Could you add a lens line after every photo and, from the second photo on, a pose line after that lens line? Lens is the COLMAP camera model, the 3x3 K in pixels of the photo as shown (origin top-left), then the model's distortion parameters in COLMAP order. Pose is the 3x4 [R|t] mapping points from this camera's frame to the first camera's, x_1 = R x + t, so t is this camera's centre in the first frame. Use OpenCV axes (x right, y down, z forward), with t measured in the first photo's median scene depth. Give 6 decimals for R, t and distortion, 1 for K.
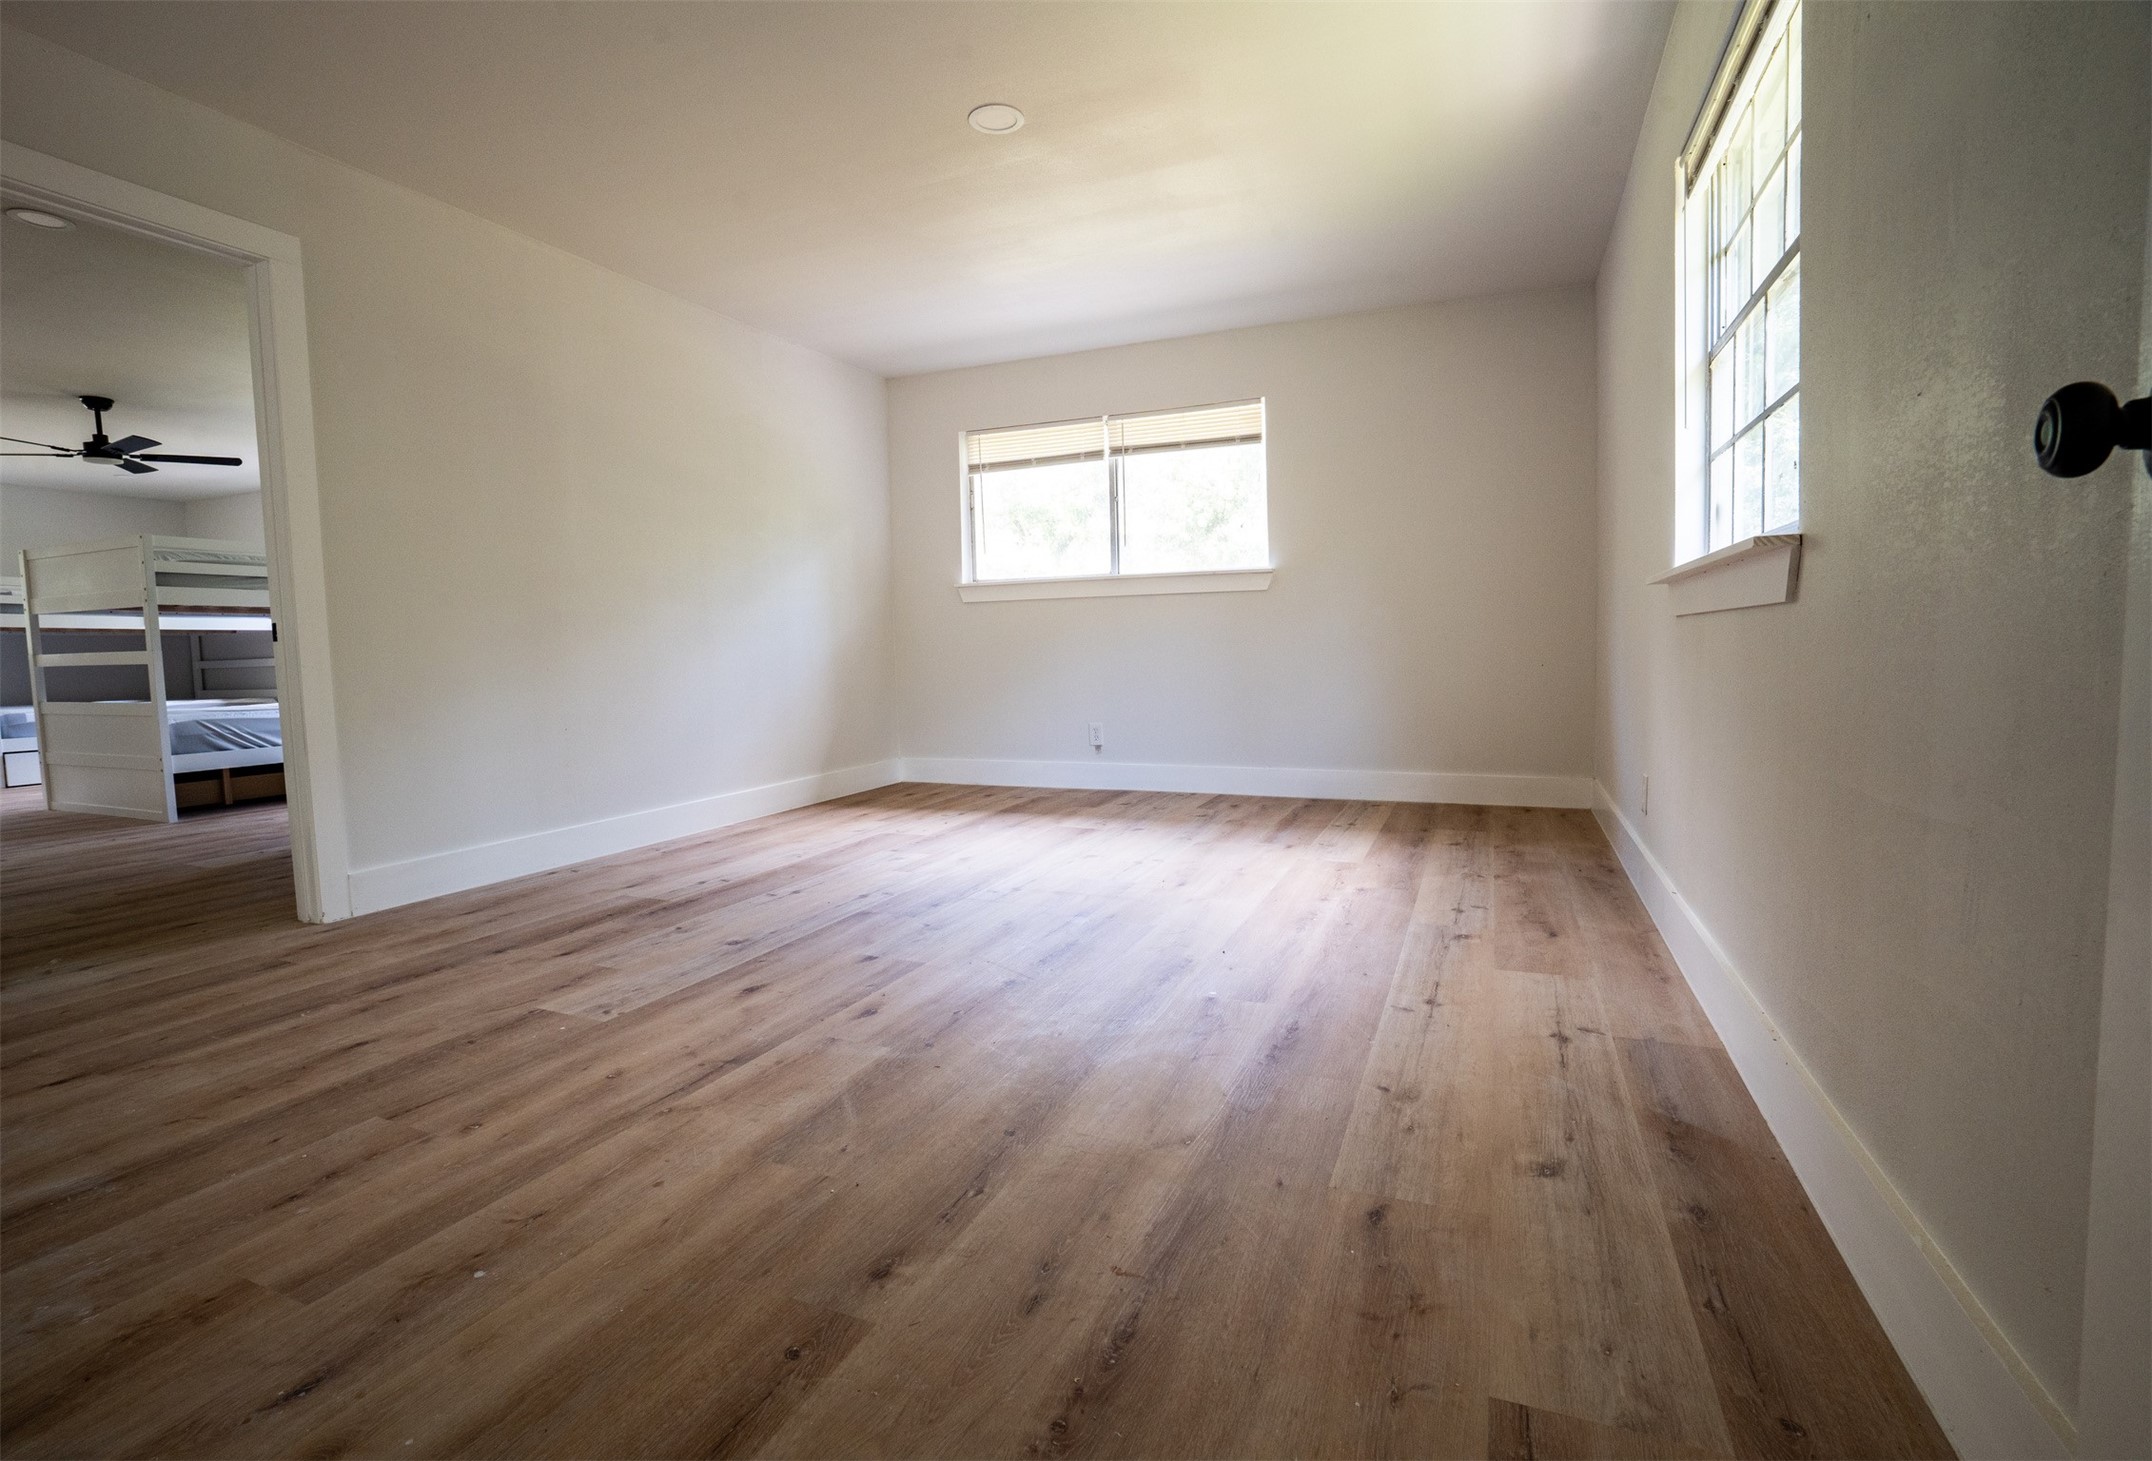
lens RADIAL K [[972.3, 0, 1080.3], [0, 972.3, 723.7], [0, 0, 1]] dist [-0.036550, 0.000698]
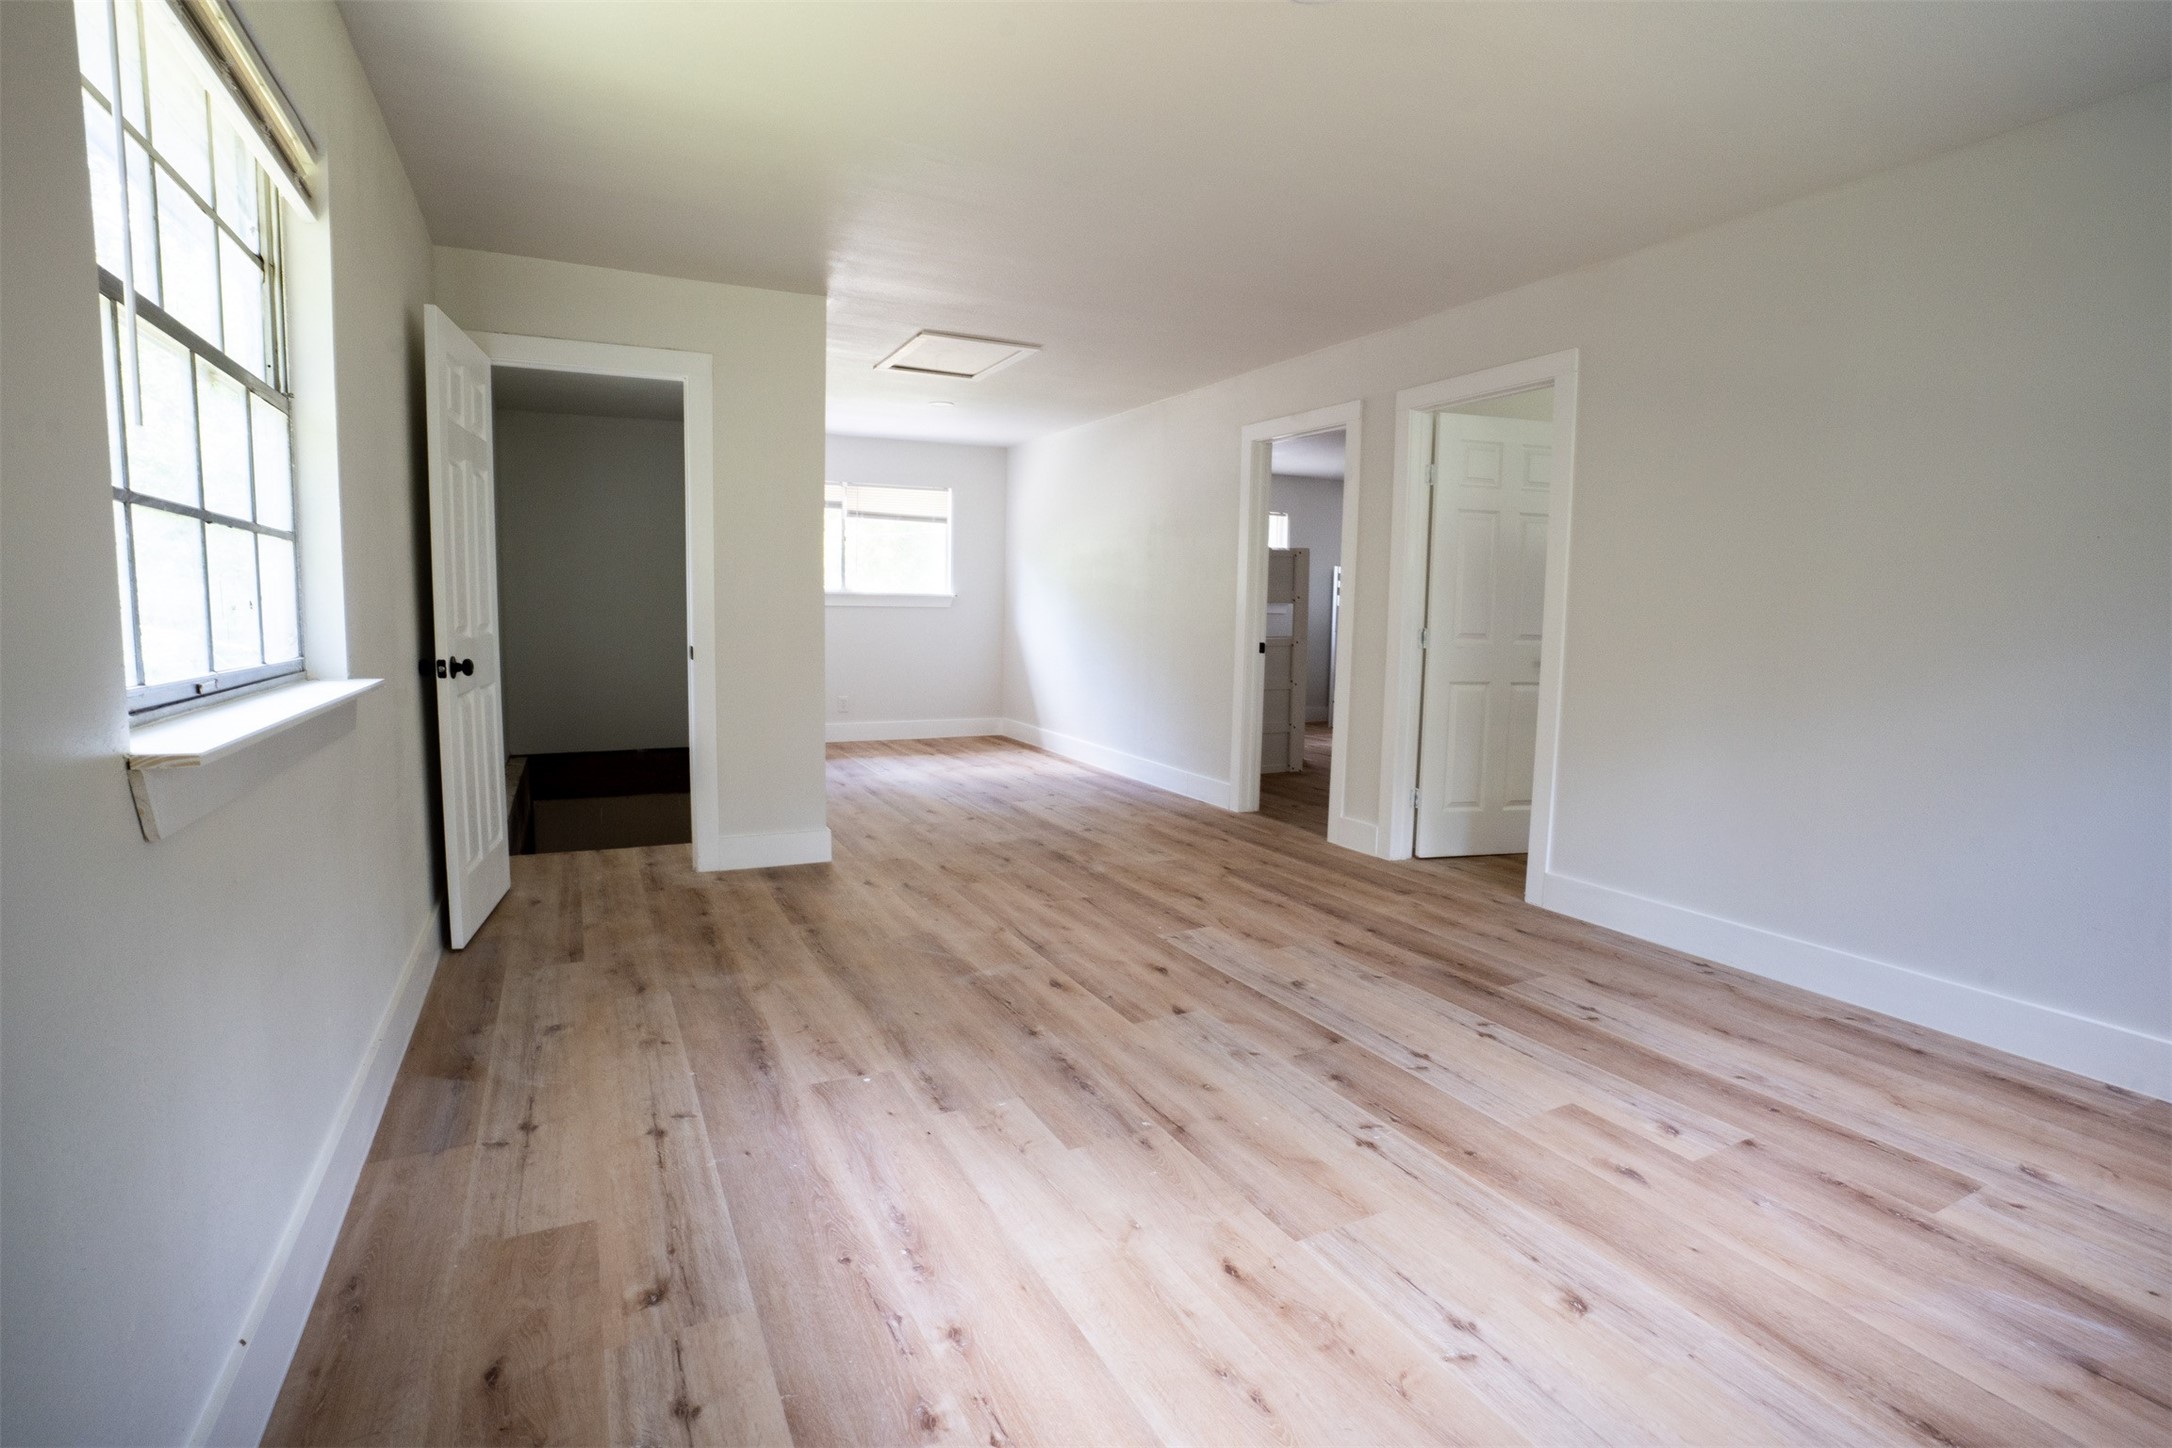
lens RADIAL K [[997.4, 0, 1077.8], [0, 997.4, 718.4], [0, 0, 1]] dist [0.000062, 0.000367]
pose [[-0.641030, 0.098367, -0.761186, 0.813541], [-0.054426, 0.983431, 0.172922, -0.323035], [0.765583, 0.152277, -0.625055, 1.877597]]
